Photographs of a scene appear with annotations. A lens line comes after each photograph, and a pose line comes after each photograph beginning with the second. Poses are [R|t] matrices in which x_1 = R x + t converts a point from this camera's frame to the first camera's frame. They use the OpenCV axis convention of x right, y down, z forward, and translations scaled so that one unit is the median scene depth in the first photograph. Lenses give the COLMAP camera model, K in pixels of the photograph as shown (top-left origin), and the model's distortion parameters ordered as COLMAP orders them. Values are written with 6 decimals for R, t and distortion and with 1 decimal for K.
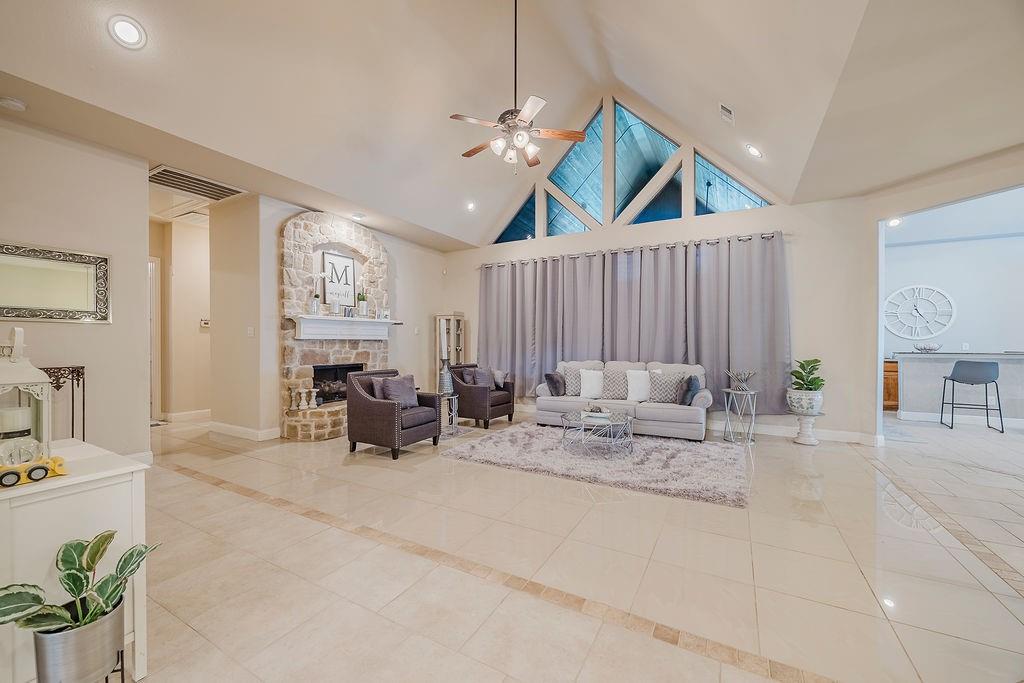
lens RADIAL K [[396.9, 0, 512.0], [0, 396.9, 341.5], [0, 0, 1]] dist [0.002094, 0.000266]
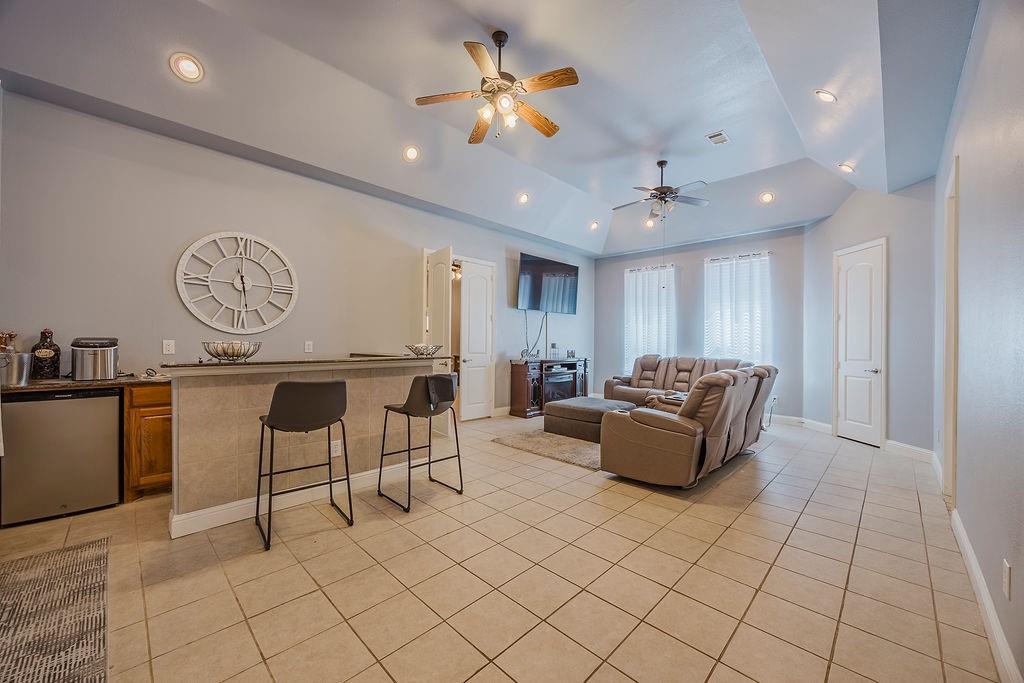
lens RADIAL K [[387.1, 0, 514.8], [0, 387.1, 343.8], [0, 0, 1]] dist [-0.000585, 0.000028]
pose [[0.262782, -0.000565, 0.964855, 0.722662], [-0.010987, 0.999933, 0.003578, 0.003543], [-0.964793, -0.011541, 0.262758, 0.597392]]
